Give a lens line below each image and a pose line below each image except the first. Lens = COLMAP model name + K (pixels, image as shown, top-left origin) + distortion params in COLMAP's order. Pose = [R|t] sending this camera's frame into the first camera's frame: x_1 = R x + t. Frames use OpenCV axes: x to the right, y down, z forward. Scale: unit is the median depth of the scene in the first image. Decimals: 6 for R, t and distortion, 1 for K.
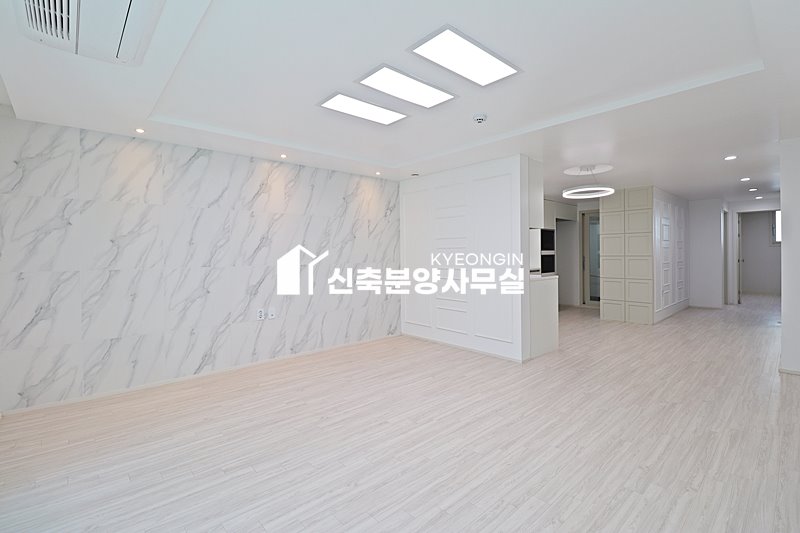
lens RADIAL K [[366.6, 0, 402.1], [0, 366.6, 255.7], [0, 0, 1]] dist [-0.000886, -0.013730]
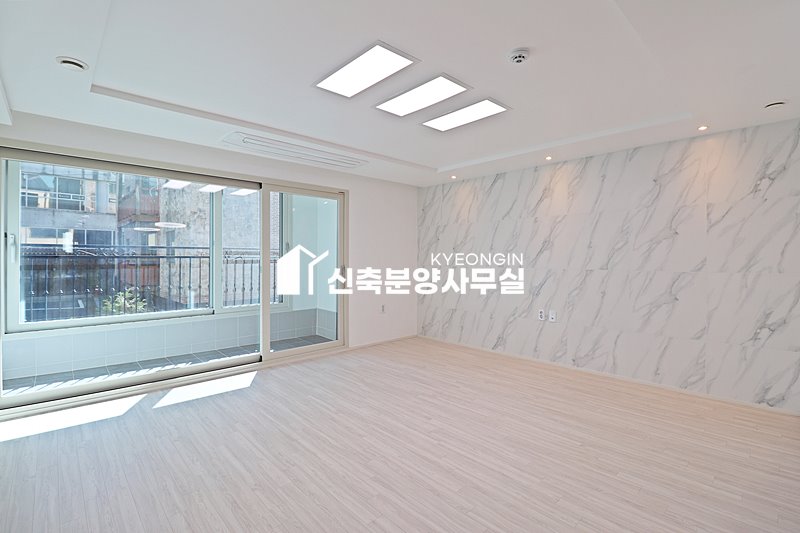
lens RADIAL K [[366.6, 0, 402.1], [0, 366.6, 255.7], [0, 0, 1]] dist [-0.000886, -0.013730]
pose [[0.022959, 0.003971, -0.999729, 0.757416], [-0.006089, 0.999974, 0.003832, -0.012114], [0.999718, 0.006000, 0.022982, 0.676744]]
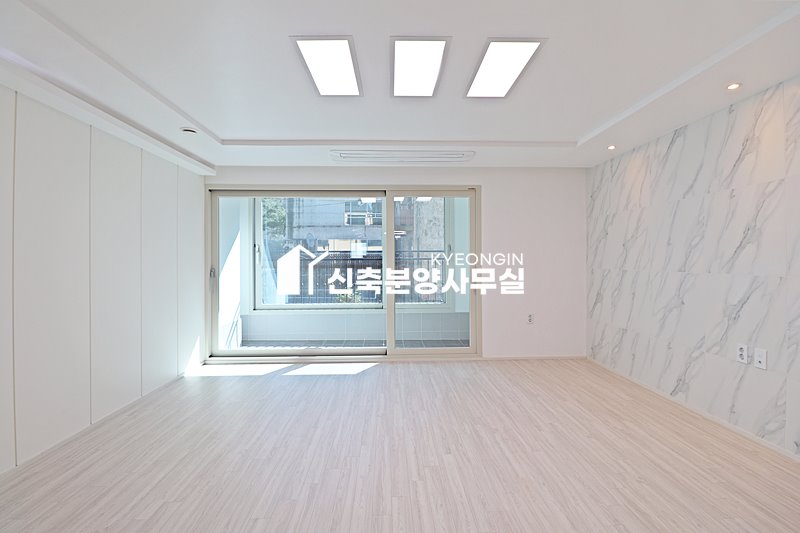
lens RADIAL K [[369.9, 0, 401.9], [0, 369.9, 257.2], [0, 0, 1]] dist [-0.000537, -0.014190]
pose [[-0.640130, 0.005933, -0.768244, 0.526451], [0.006652, 0.999975, 0.002179, -0.008328], [0.768238, -0.003716, -0.640153, 1.117085]]
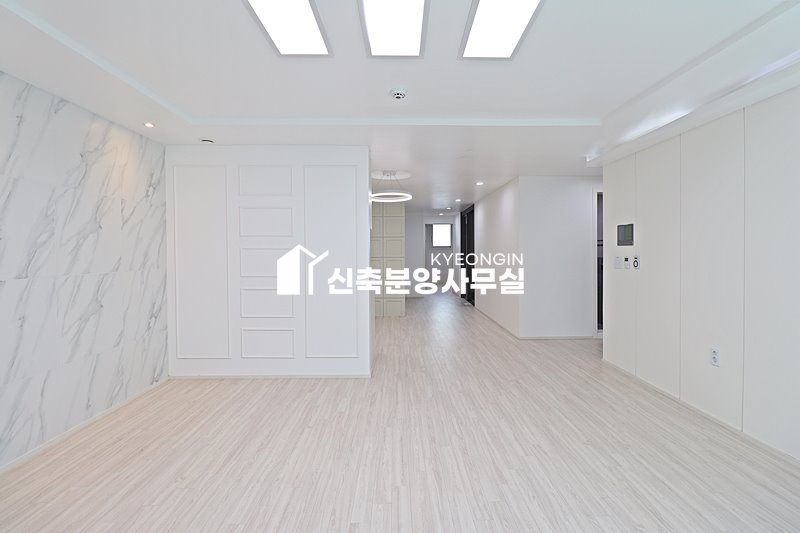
lens RADIAL K [[369.9, 0, 401.9], [0, 369.9, 257.2], [0, 0, 1]] dist [-0.000537, -0.014190]
pose [[0.659144, -0.005576, 0.751996, -0.351909], [0.002502, 0.999983, 0.005222, -0.009075], [-0.752013, -0.001560, 0.659146, 0.392126]]
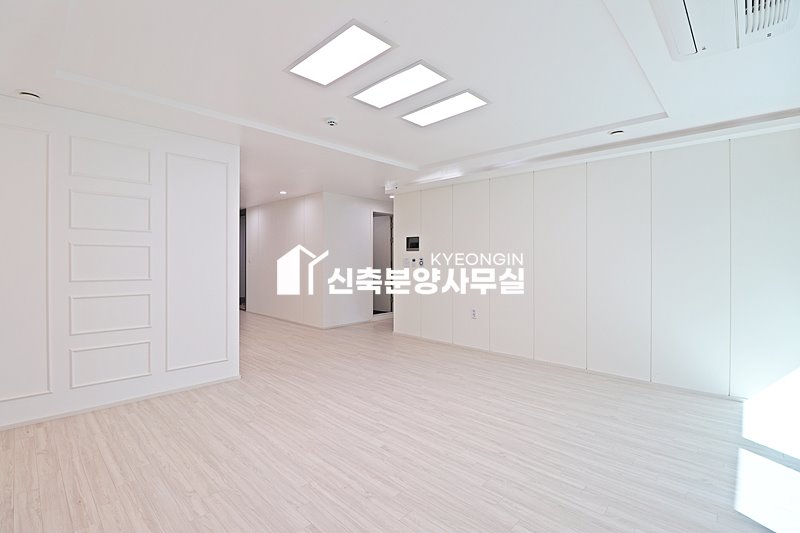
lens RADIAL K [[369.9, 0, 401.9], [0, 369.9, 257.2], [0, 0, 1]] dist [-0.000537, -0.014190]
pose [[-0.074706, 0.013398, 0.997116, -0.702068], [0.004328, 0.999905, -0.013111, 0.011834], [-0.997196, 0.003336, -0.074757, 0.772000]]
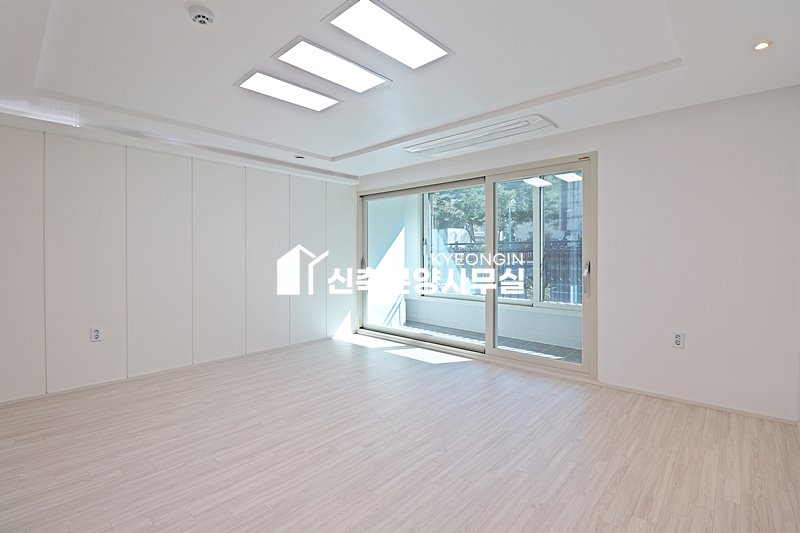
lens RADIAL K [[369.9, 0, 401.9], [0, 369.9, 257.2], [0, 0, 1]] dist [-0.000537, -0.014190]
pose [[-0.994610, 0.011558, -0.103040, -0.033123], [0.010133, 0.999846, 0.014334, 0.002149], [0.103189, 0.013213, -0.994574, 1.406635]]
